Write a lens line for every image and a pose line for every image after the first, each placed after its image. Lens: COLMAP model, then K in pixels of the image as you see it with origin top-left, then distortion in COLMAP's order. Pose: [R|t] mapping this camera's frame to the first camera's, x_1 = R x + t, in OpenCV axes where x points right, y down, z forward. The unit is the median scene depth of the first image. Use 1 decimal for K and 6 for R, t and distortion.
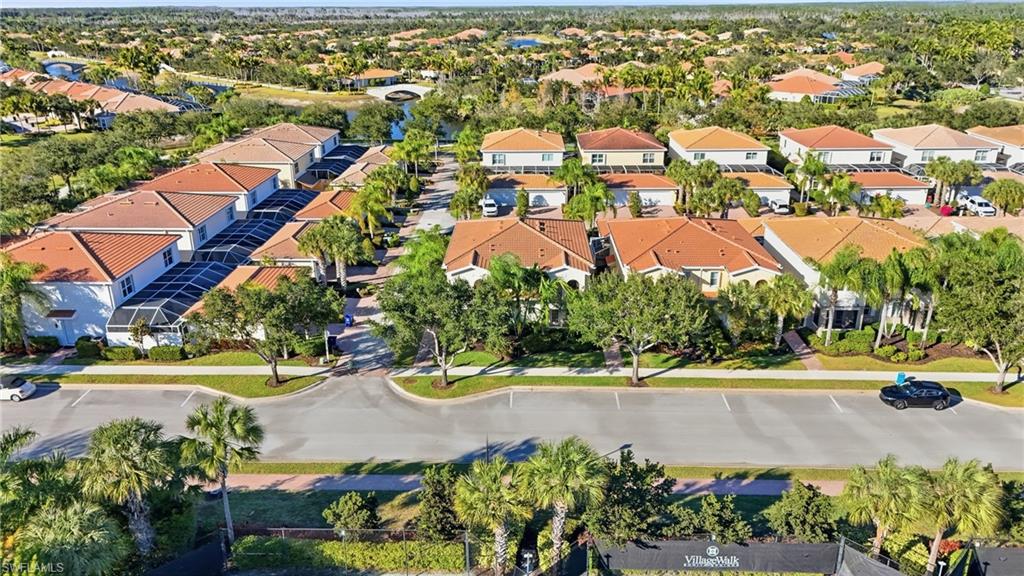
lens RADIAL K [[755.3, 0, 512.0], [0, 755.3, 288.0], [0, 0, 1]] dist [0.020222, -0.004932]
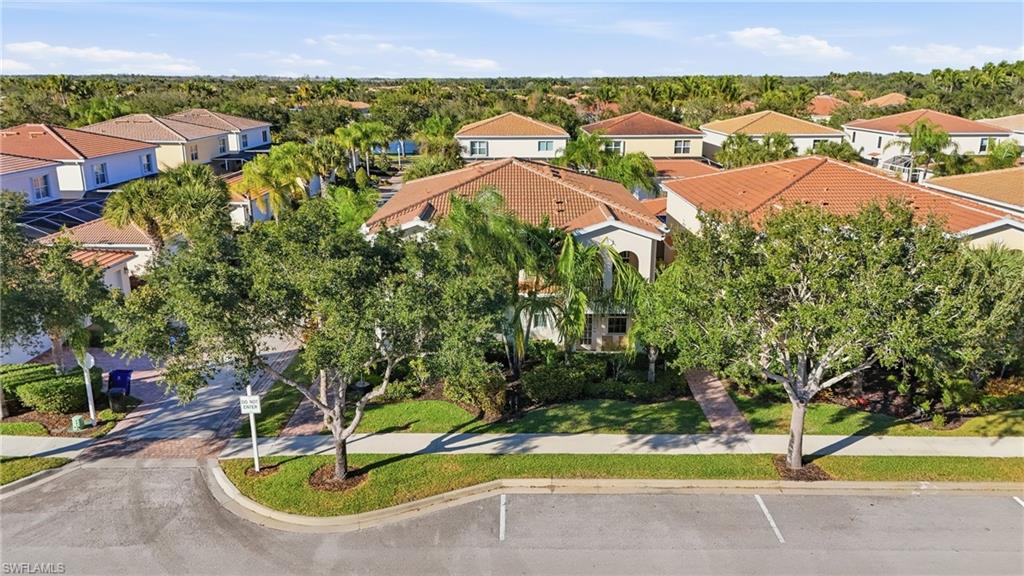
lens RADIAL K [[755.3, 0, 512.0], [0, 755.3, 288.0], [0, 0, 1]] dist [0.020222, -0.004932]
pose [[0.999744, -0.001592, 0.022561, -0.004438], [0.003559, 0.996163, -0.087450, 0.057664], [-0.022335, 0.087508, 0.995913, 0.545433]]
